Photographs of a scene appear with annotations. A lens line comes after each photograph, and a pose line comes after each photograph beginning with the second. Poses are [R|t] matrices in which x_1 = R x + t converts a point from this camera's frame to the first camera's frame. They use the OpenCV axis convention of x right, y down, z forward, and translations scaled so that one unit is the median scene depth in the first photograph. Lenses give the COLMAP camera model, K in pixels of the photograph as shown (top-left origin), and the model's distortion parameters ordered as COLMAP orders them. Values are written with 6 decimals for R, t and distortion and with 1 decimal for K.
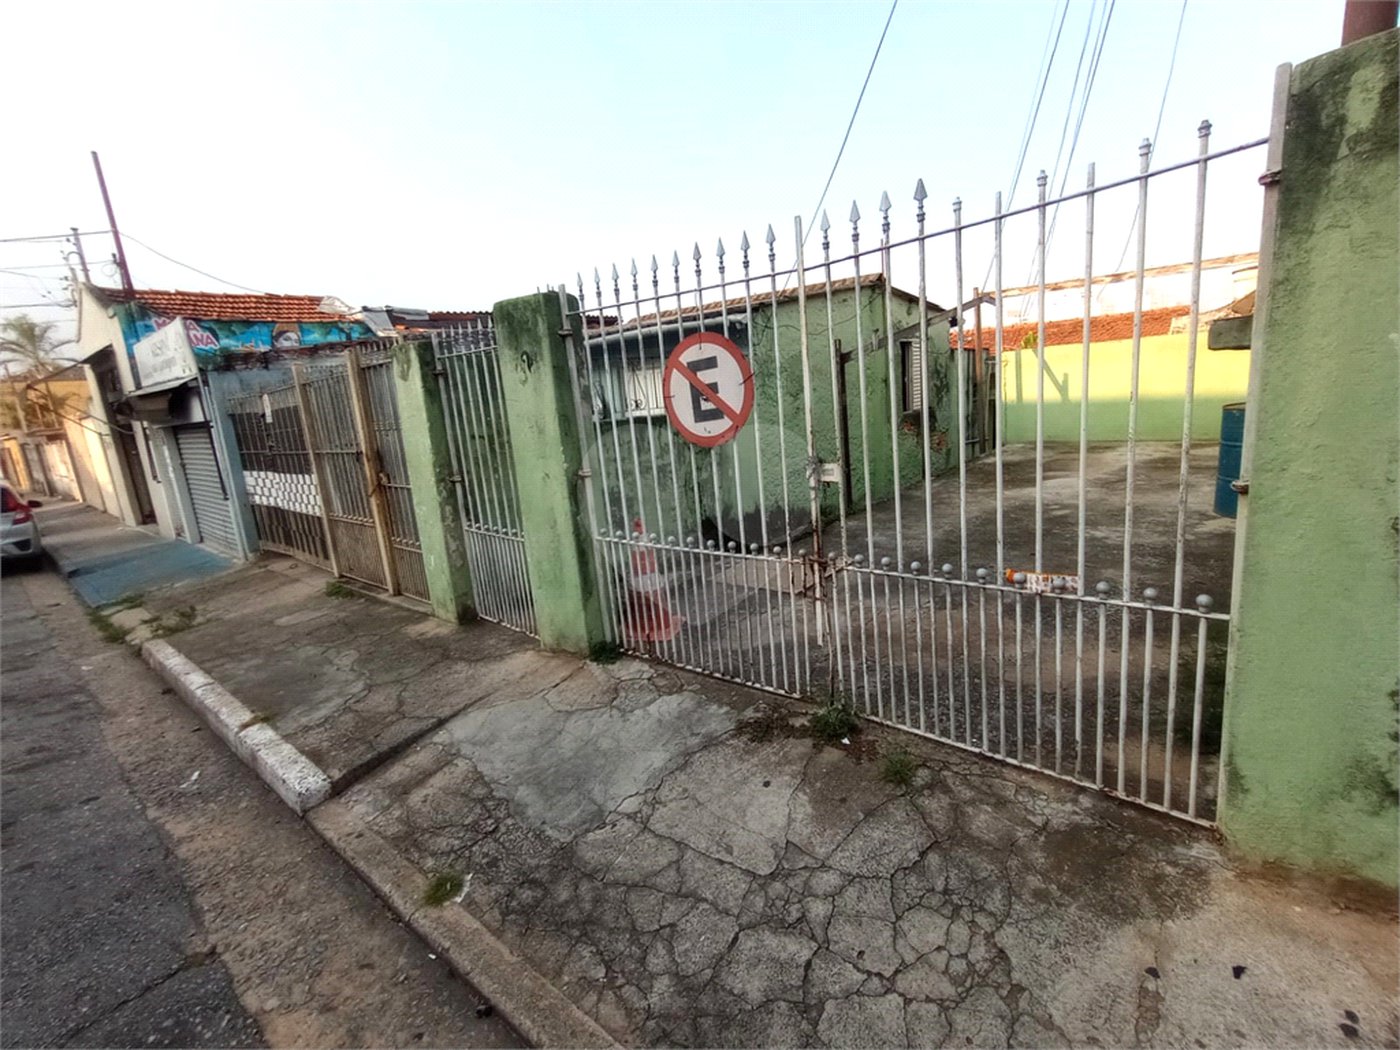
lens RADIAL K [[637.7, 0, 703.2], [0, 637.7, 509.0], [0, 0, 1]] dist [-0.005762, 0.007268]
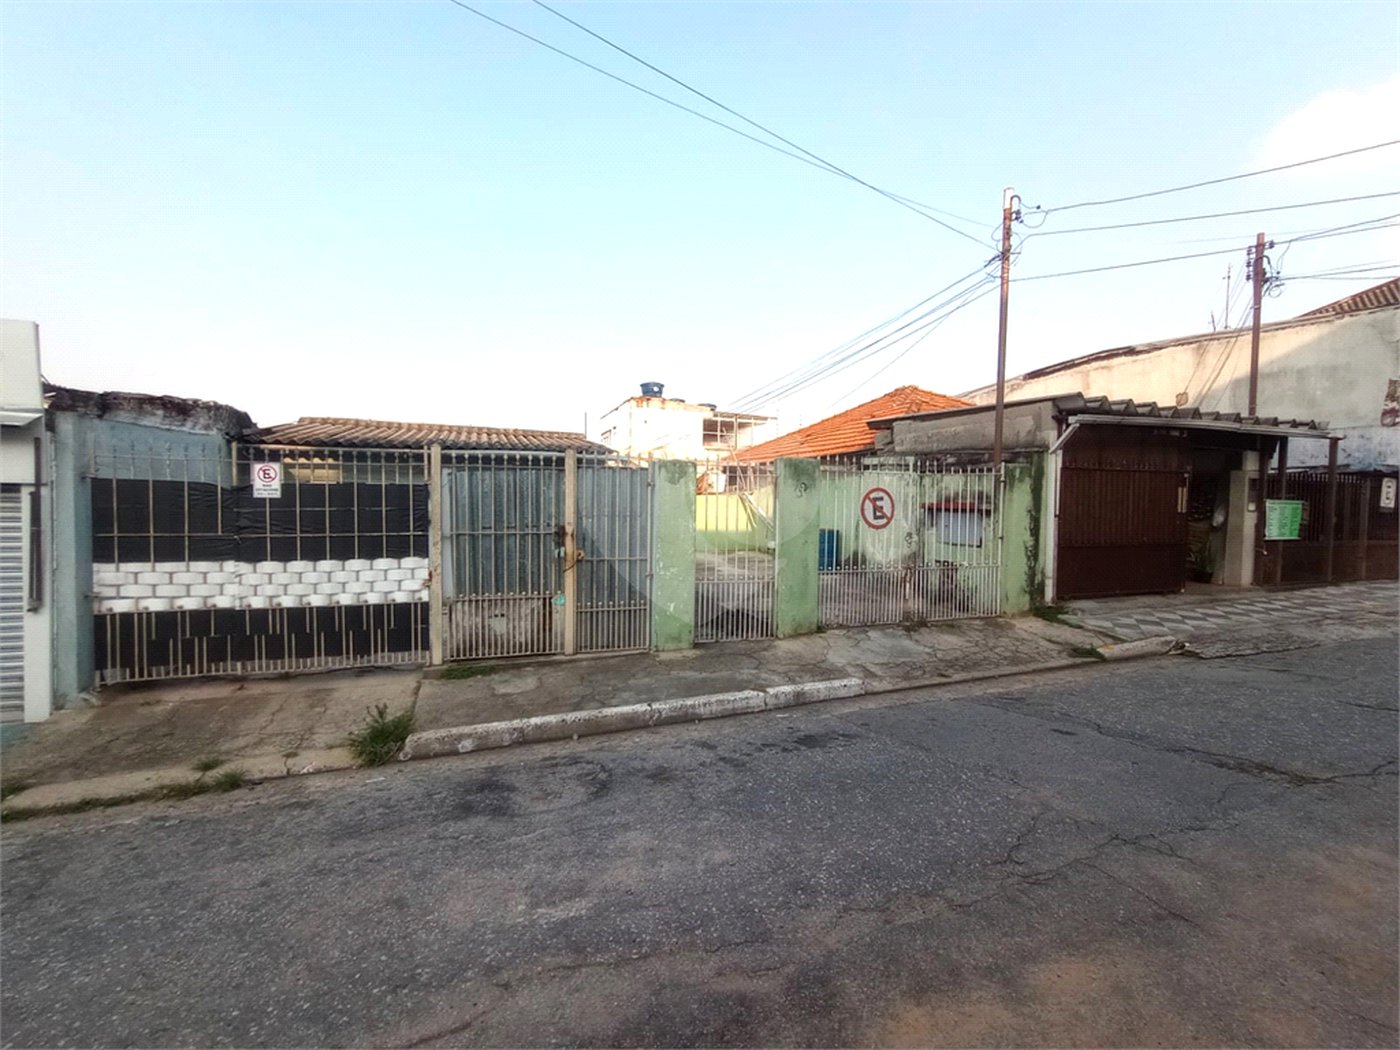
lens RADIAL K [[631.3, 0, 698.8], [0, 631.3, 527.1], [0, 0, 1]] dist [-0.003274, 0.005322]
pose [[0.494578, 0.053605, 0.867478, -2.404221], [0.107659, 0.986631, -0.122348, 0.122203], [-0.862440, 0.153902, 0.482195, 0.342781]]
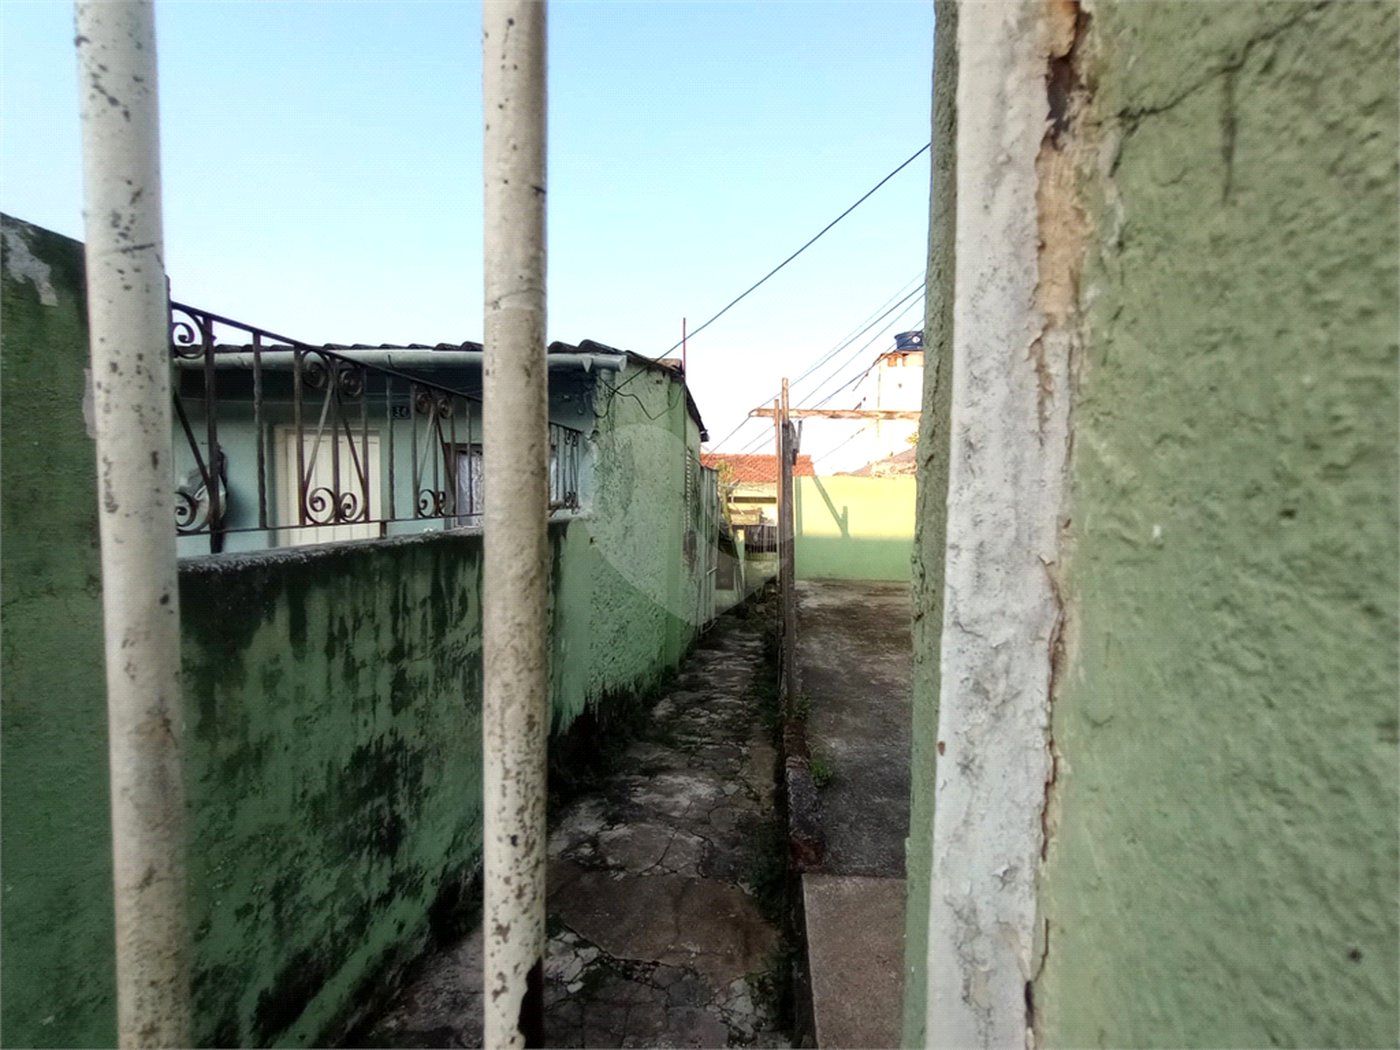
lens RADIAL K [[631.4, 0, 700.0], [0, 631.4, 525.0], [0, 0, 1]] dist [0.000434, 0.001455]
pose [[0.819168, 0.065319, 0.569822, -0.377035], [0.020957, 0.989422, -0.143546, -0.177767], [-0.573170, 0.129530, 0.809134, 1.149226]]
